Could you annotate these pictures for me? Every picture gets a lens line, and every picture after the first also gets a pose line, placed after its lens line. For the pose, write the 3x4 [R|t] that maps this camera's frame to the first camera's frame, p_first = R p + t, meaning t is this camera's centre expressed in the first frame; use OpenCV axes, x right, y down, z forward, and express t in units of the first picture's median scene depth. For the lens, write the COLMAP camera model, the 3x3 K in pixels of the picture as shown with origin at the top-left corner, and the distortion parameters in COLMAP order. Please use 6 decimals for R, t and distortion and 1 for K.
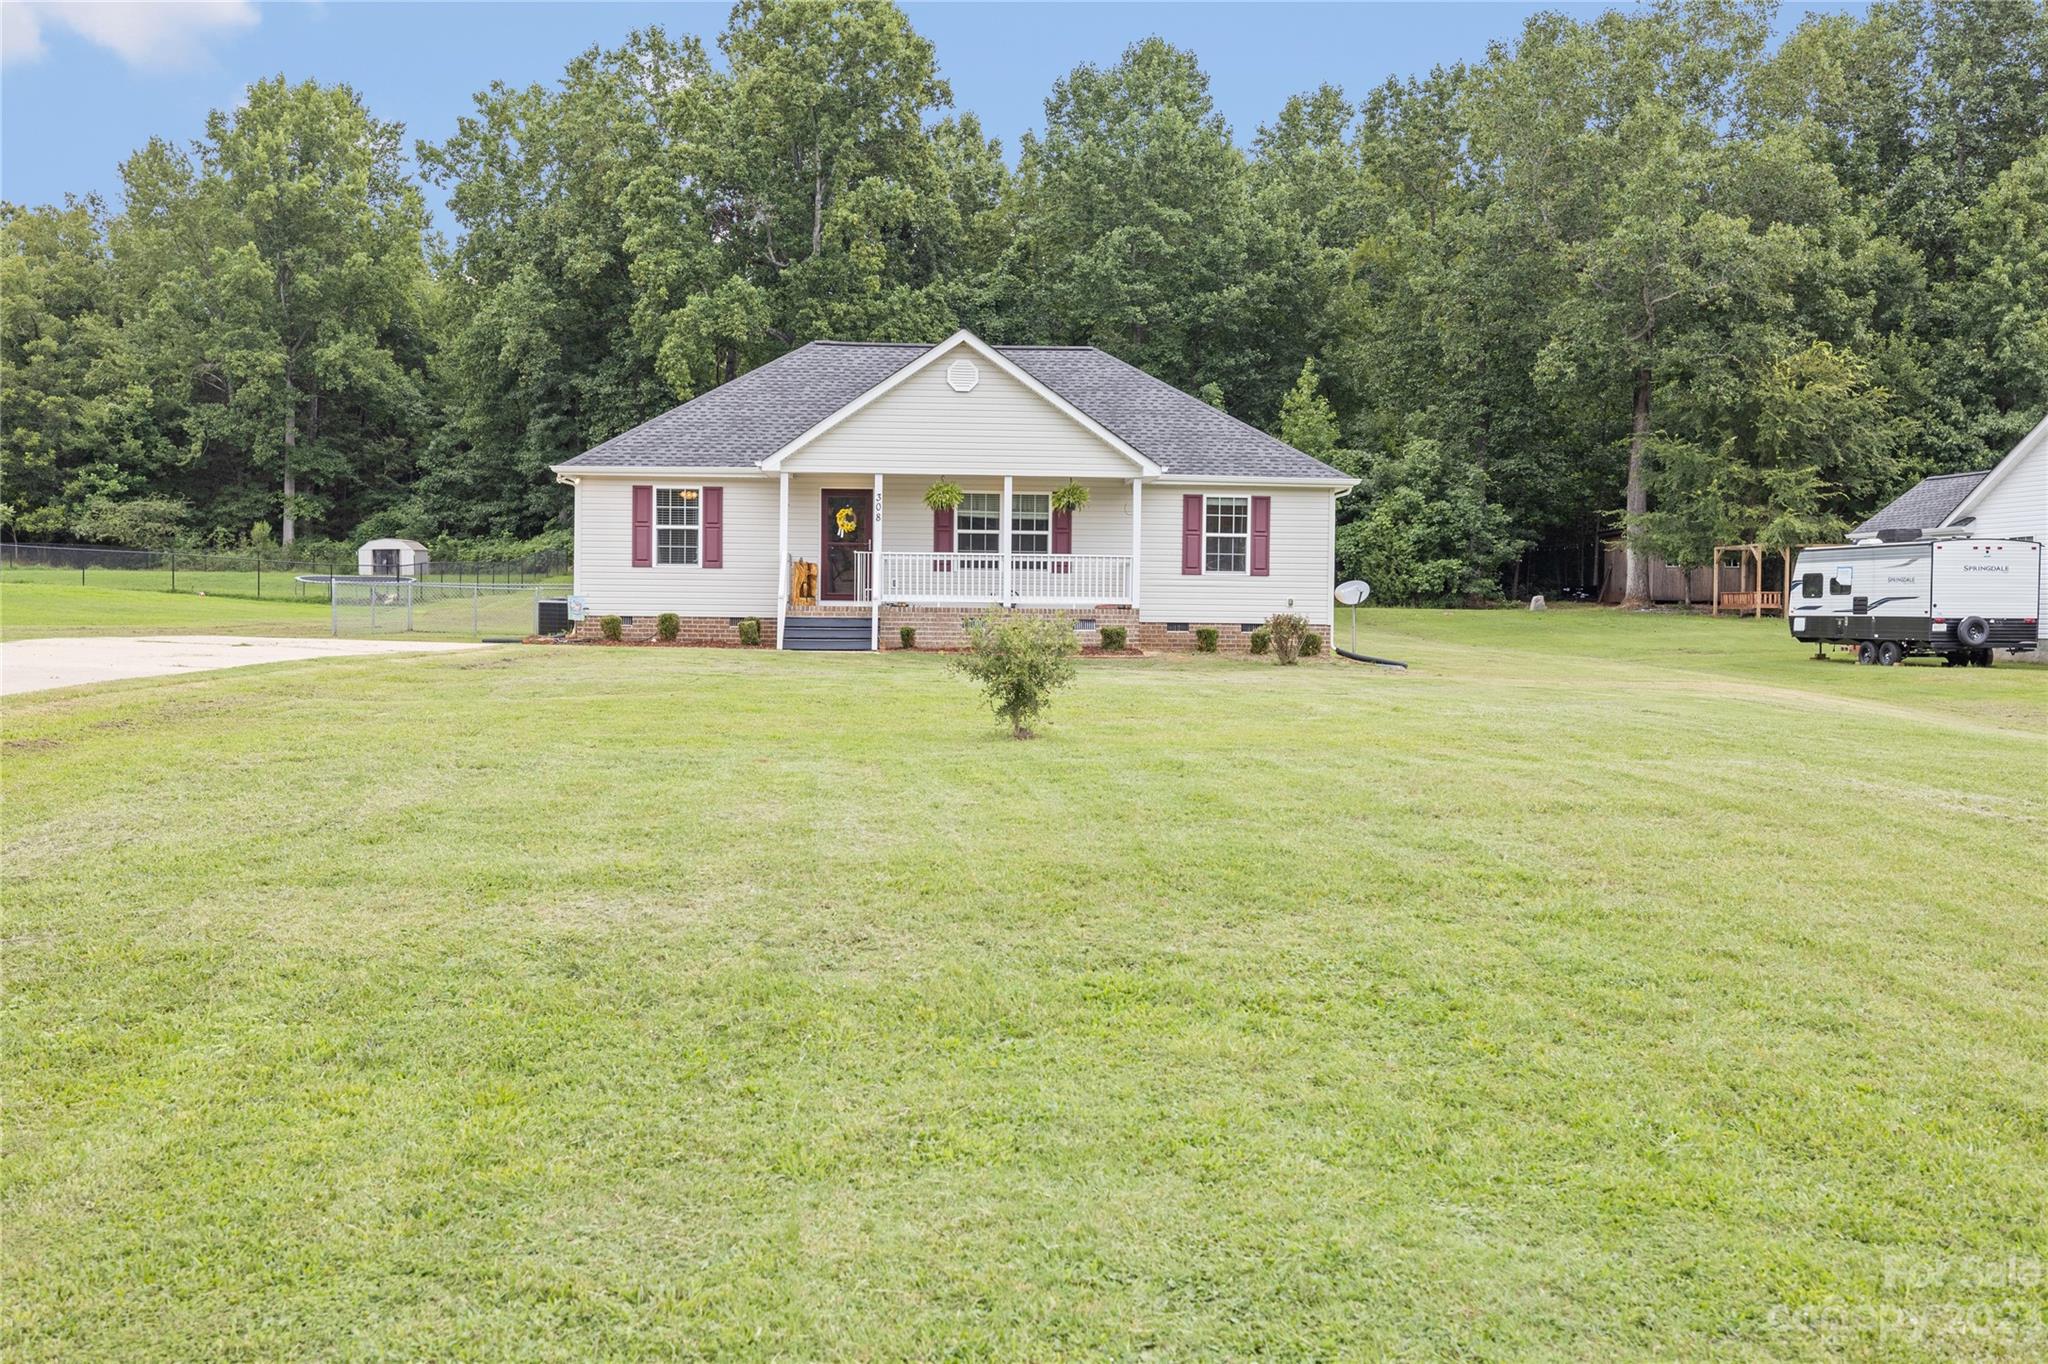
lens RADIAL K [[1942.7, 0, 1025.9], [0, 1942.7, 682.8], [0, 0, 1]] dist [-0.026523, 0.000000]
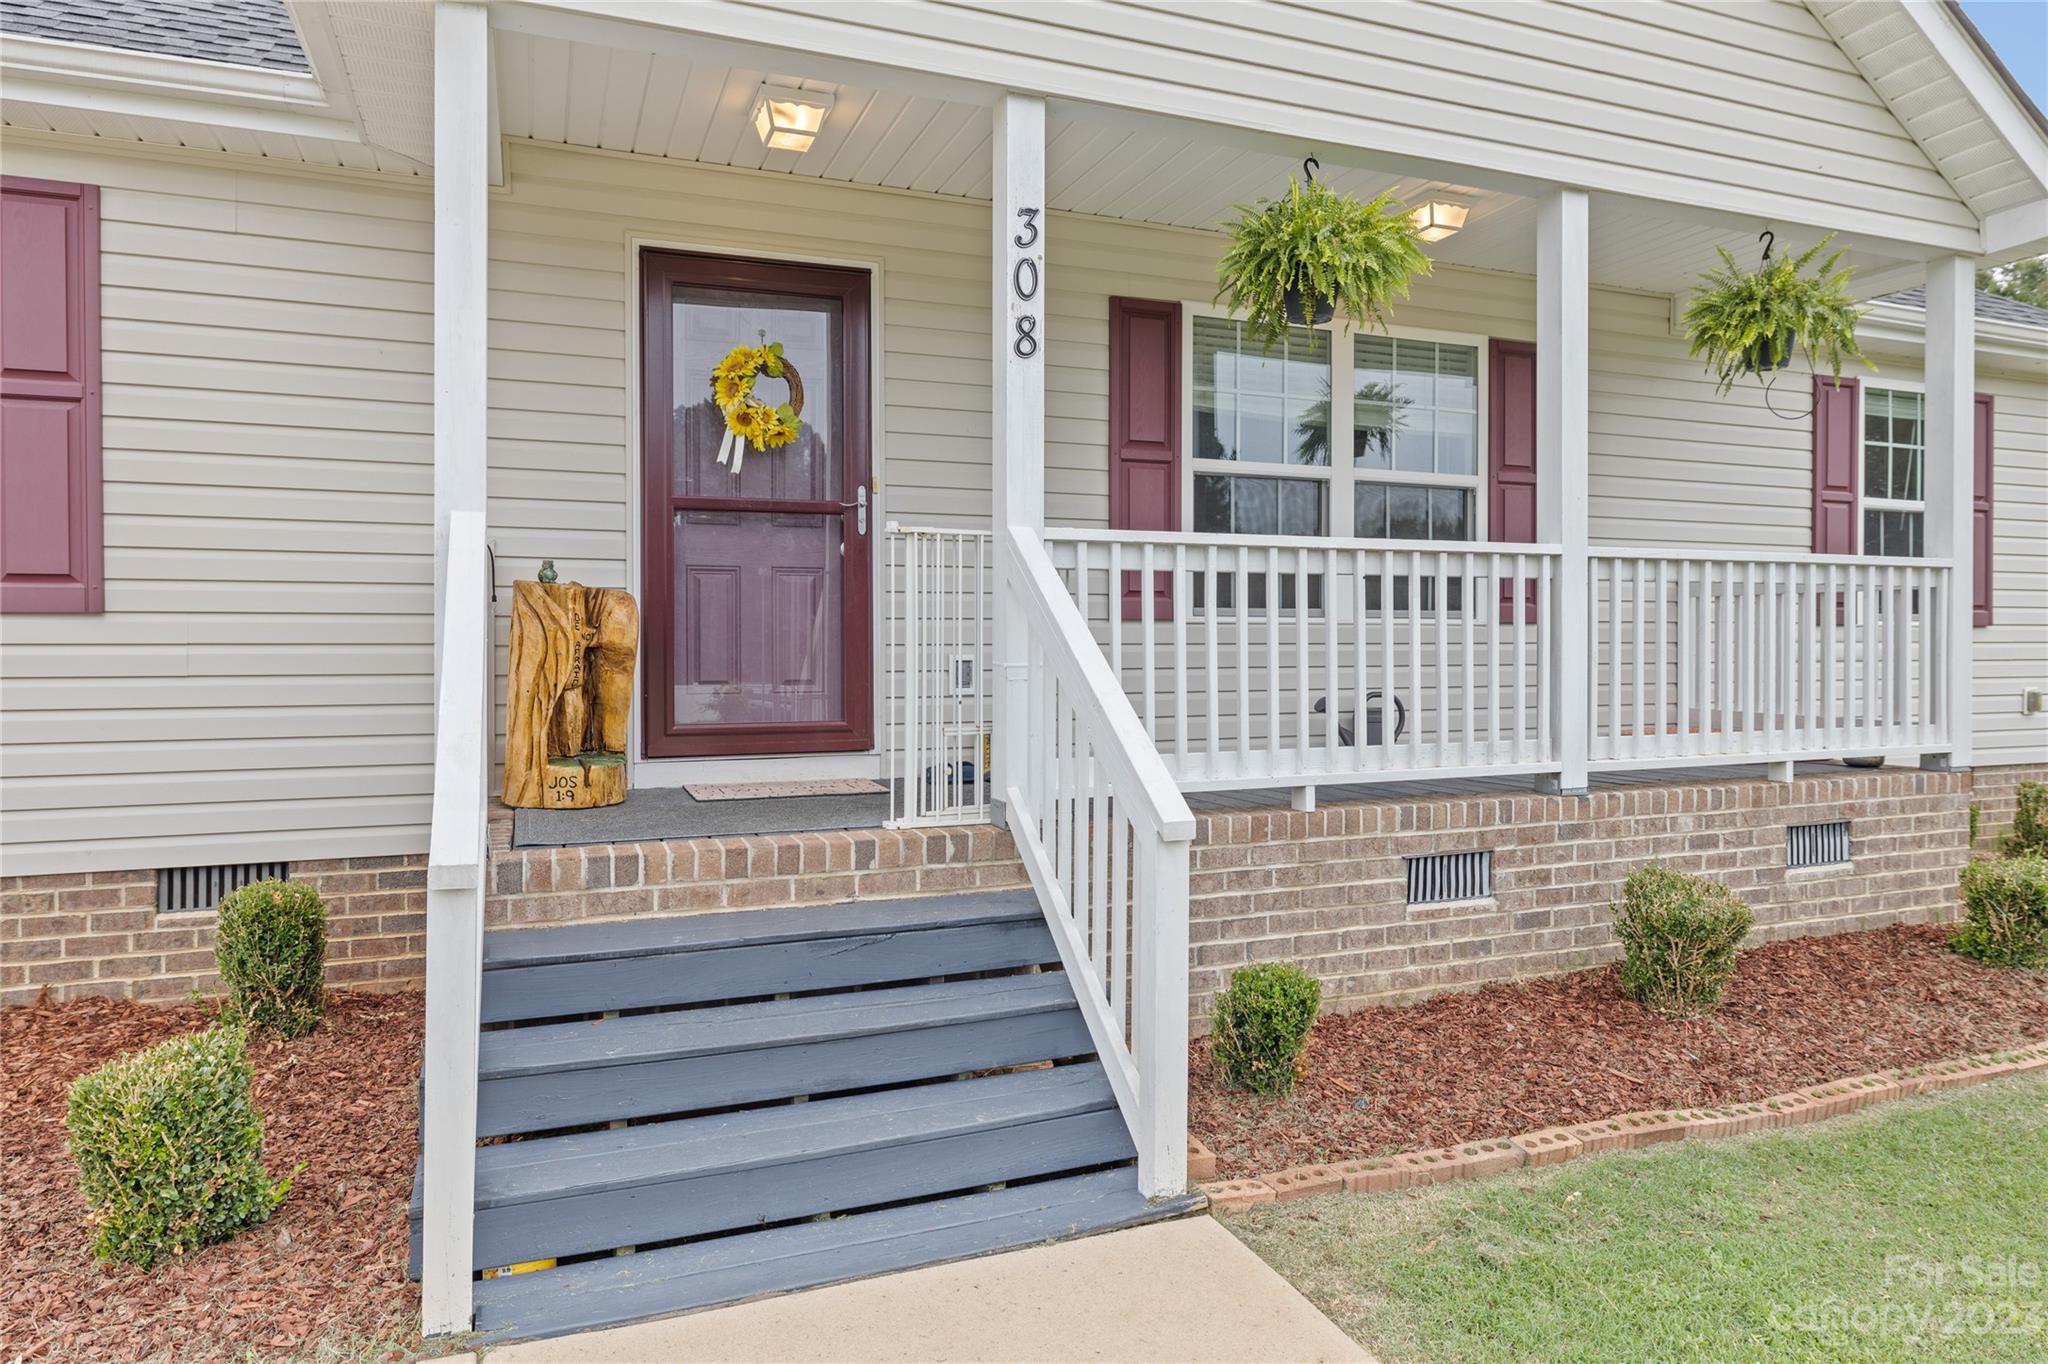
lens RADIAL K [[1291.7, 0, 1017.9], [0, 1291.7, 663.7], [0, 0, 1]] dist [-0.020627, -0.001095]
pose [[0.947605, -0.017529, 0.318964, -0.058045], [0.017637, 0.999841, 0.002552, -0.027546], [-0.318958, 0.003207, 0.947763, 0.443936]]
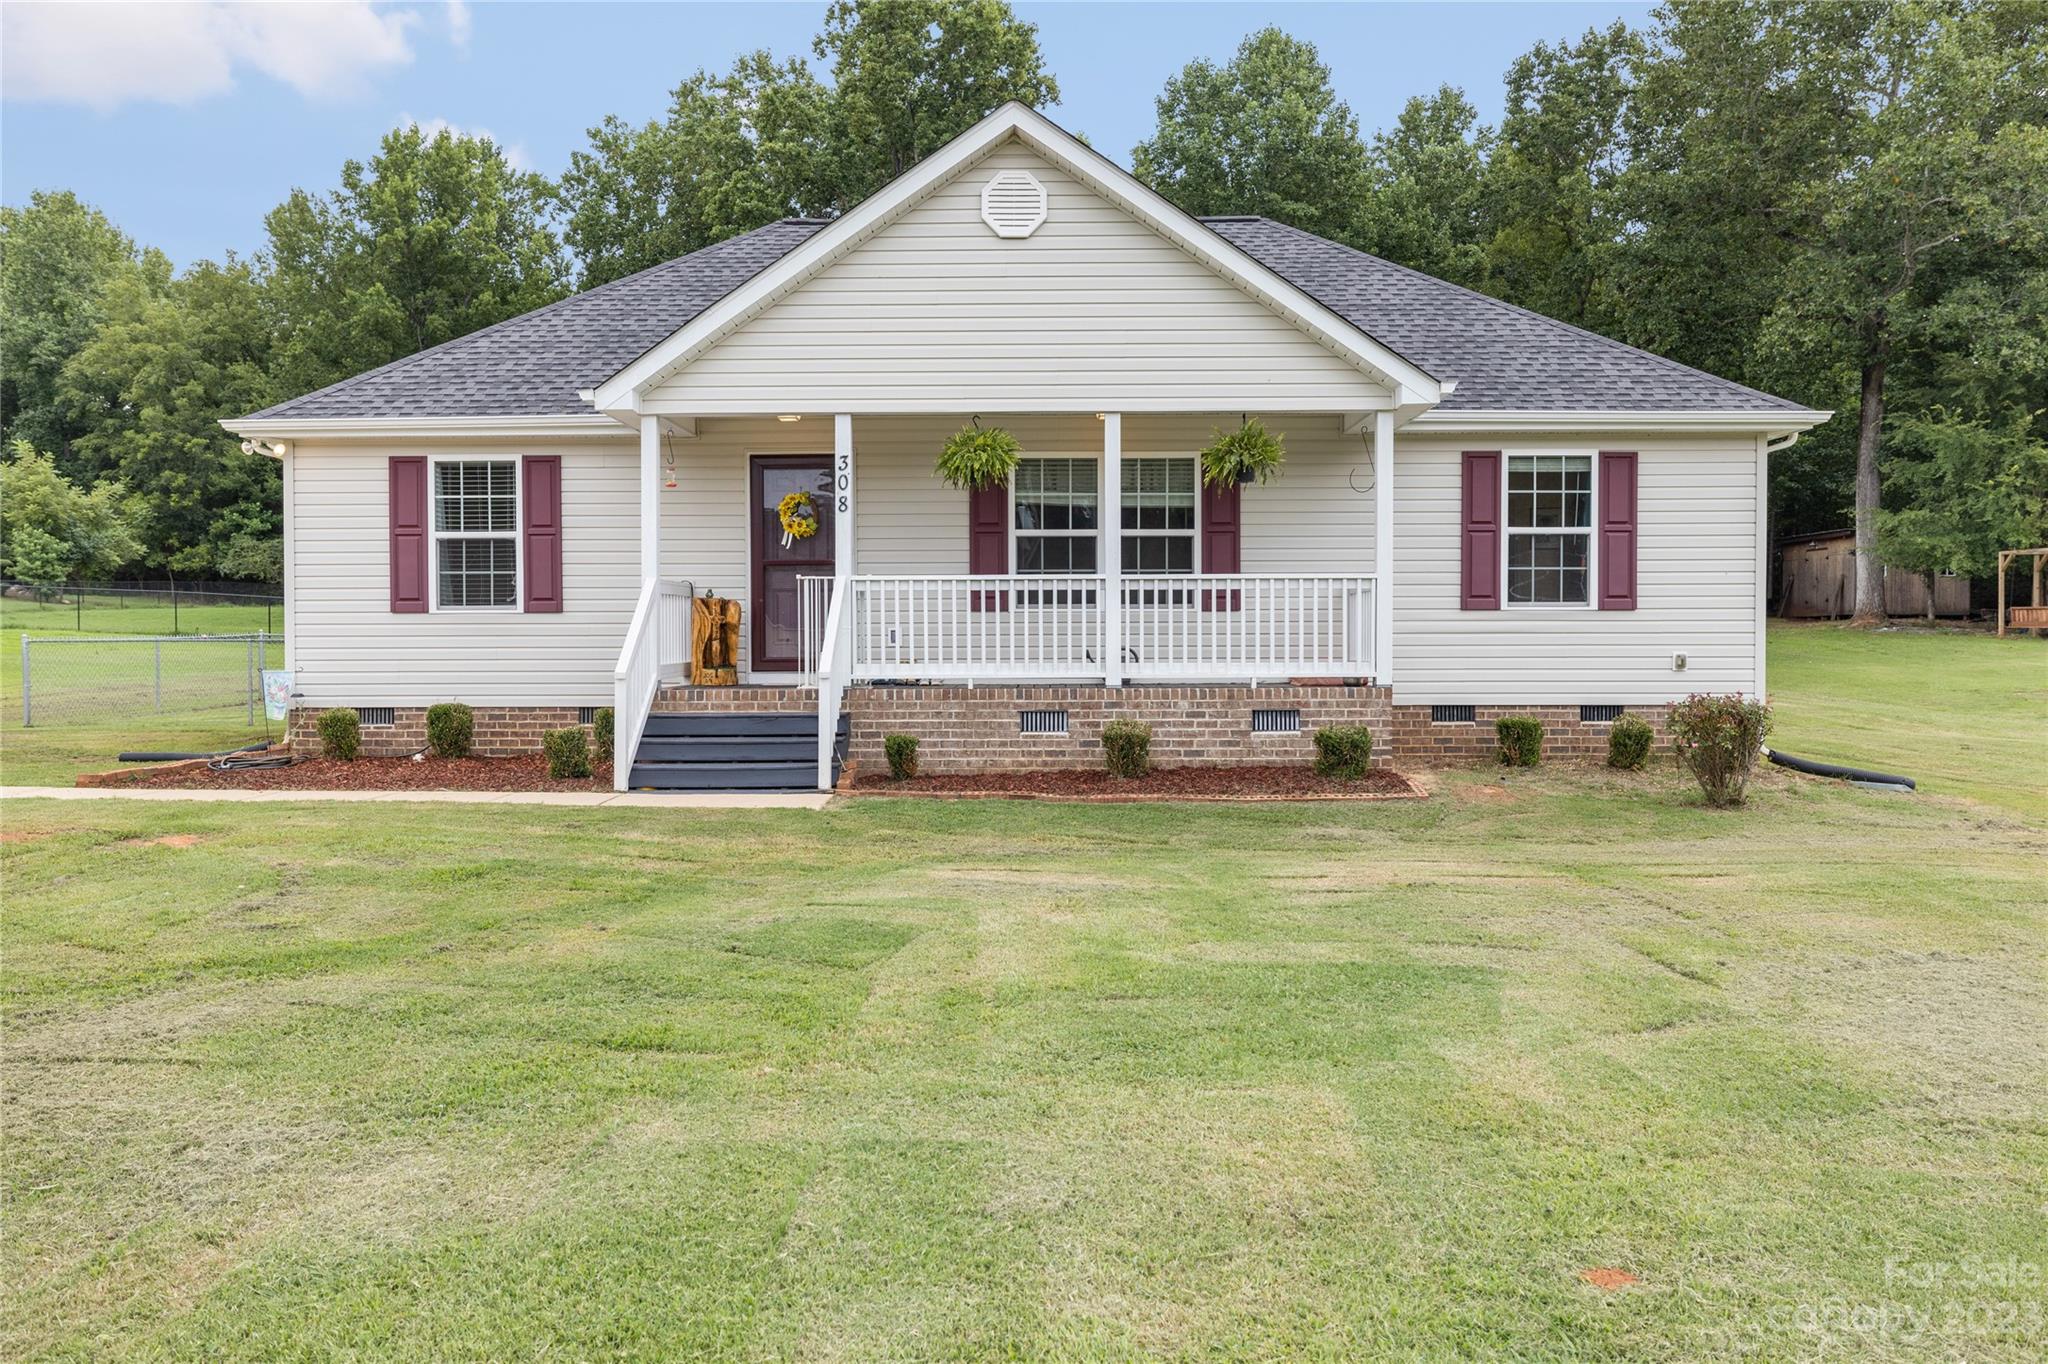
lens RADIAL K [[1605.1, 0, 1014.3], [0, 1605.1, 679.8], [0, 0, 1]] dist [-0.001976, -0.005189]
pose [[0.996757, -0.012570, -0.079481, -0.001250], [0.012409, 0.999920, -0.002517, -0.020038], [0.079506, 0.001523, 0.996833, 0.303106]]
